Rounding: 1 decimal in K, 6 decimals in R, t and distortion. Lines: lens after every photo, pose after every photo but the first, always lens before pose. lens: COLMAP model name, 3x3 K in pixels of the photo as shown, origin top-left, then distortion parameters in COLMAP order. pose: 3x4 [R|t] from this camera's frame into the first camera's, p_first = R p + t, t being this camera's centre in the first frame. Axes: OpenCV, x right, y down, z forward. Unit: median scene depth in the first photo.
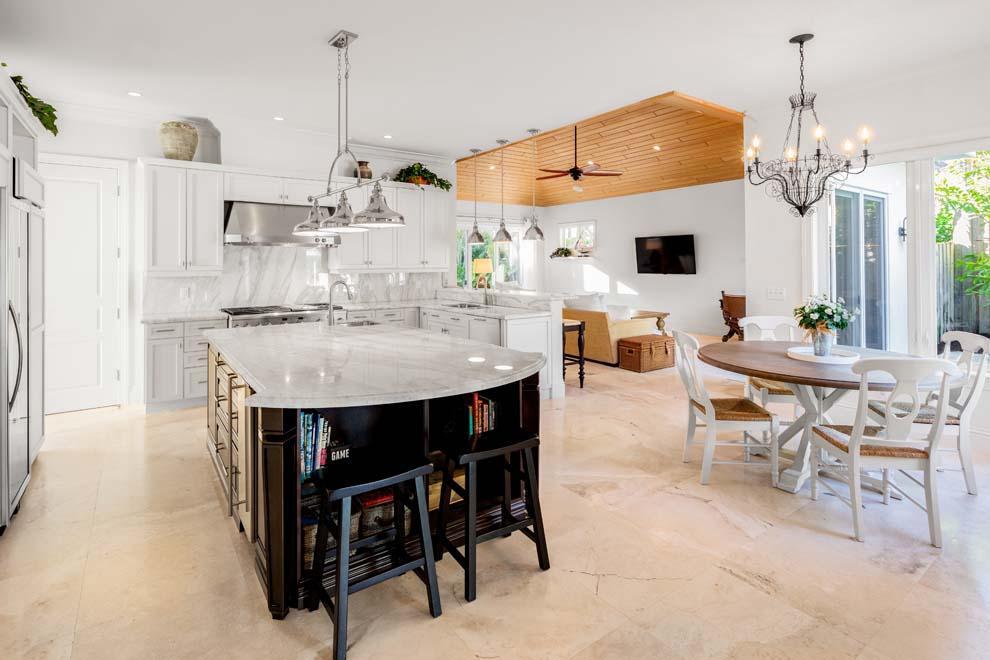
lens RADIAL K [[495.3, 0, 496.1], [0, 495.3, 261.2], [0, 0, 1]] dist [0.001326, 0.000038]
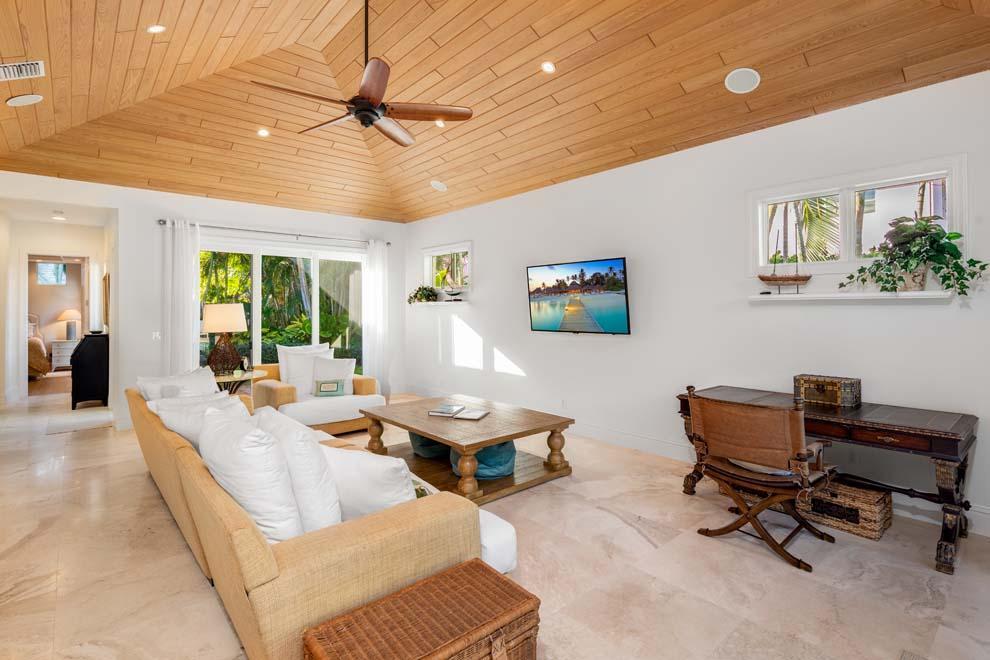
lens RADIAL K [[479.1, 0, 494.3], [0, 479.1, 305.5], [0, 0, 1]] dist [0.001250, 0.000213]
pose [[0.995795, 0.006373, 0.091383, 0.230368], [-0.005868, 0.999966, -0.005790, -0.001339], [-0.091416, 0.005229, 0.995799, 0.548634]]
